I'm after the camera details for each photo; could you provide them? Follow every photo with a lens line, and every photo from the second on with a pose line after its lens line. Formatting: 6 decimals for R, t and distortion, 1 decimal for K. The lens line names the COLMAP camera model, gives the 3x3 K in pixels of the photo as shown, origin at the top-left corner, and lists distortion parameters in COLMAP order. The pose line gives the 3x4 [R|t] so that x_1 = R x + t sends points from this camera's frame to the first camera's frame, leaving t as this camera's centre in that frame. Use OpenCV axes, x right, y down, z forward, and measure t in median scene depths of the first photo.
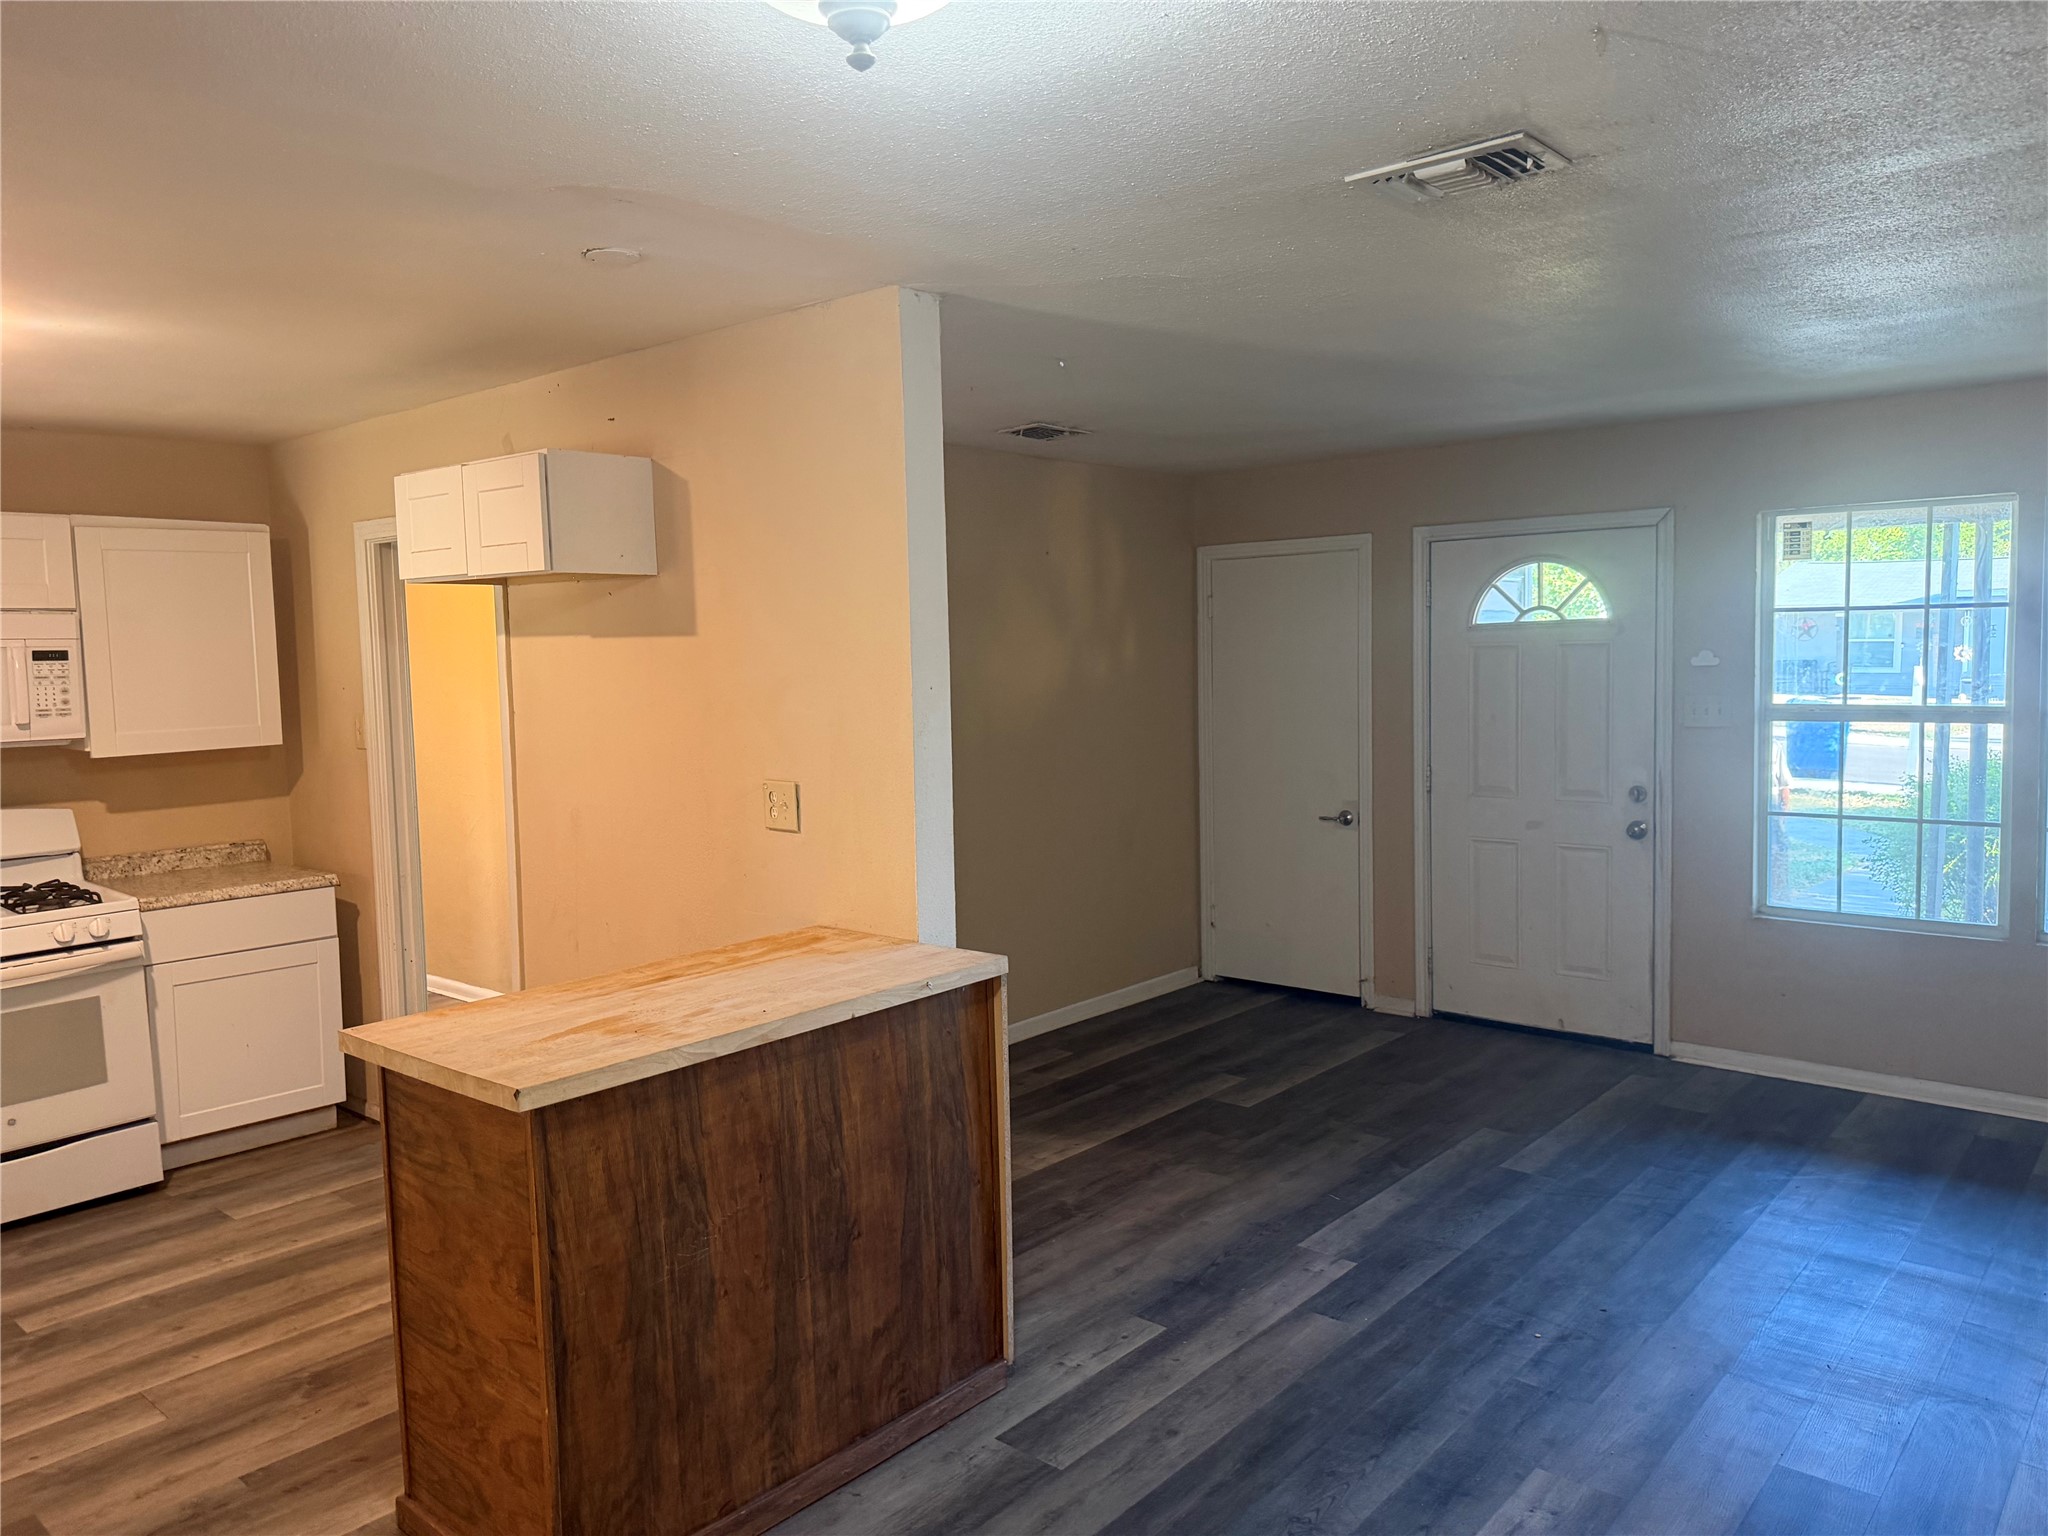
lens RADIAL K [[1428.6, 0, 977.7], [0, 1428.6, 765.1], [0, 0, 1]] dist [0.009236, 0.003011]
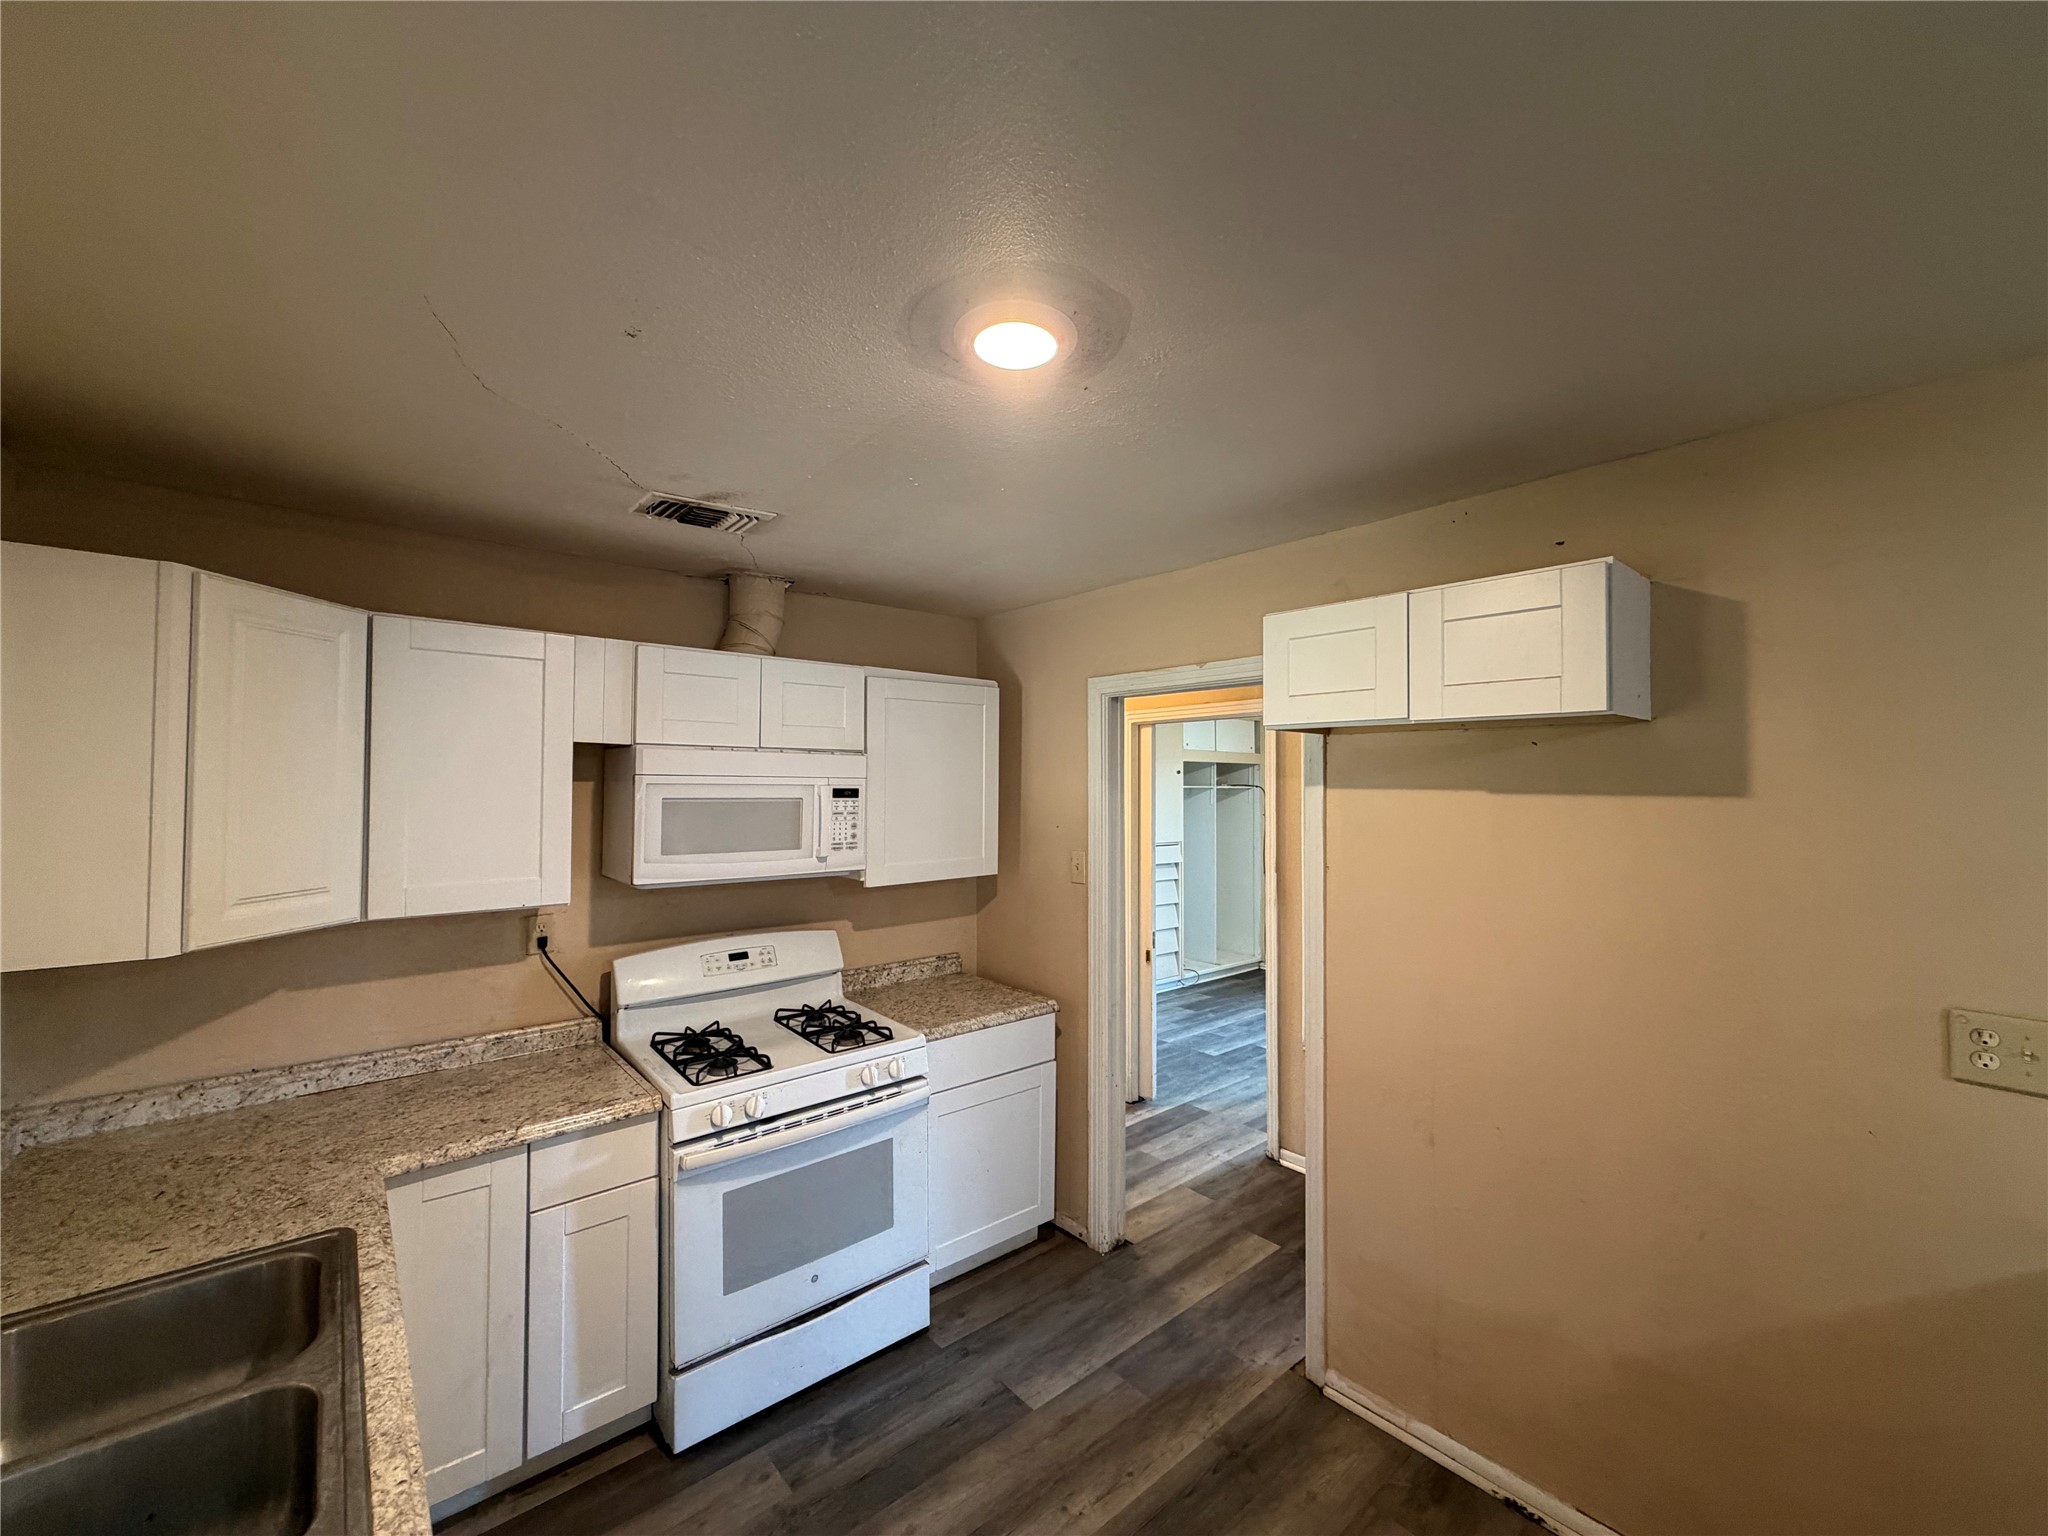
lens RADIAL K [[815.3, 0, 1024.0], [0, 815.3, 768.0], [0, 0, 1]] dist [-0.000789, -0.000073]
pose [[0.990859, 0.022797, -0.132962, -0.432887], [-0.036241, 0.994369, -0.099584, -0.038945], [0.129943, 0.103492, 0.986106, 0.410616]]
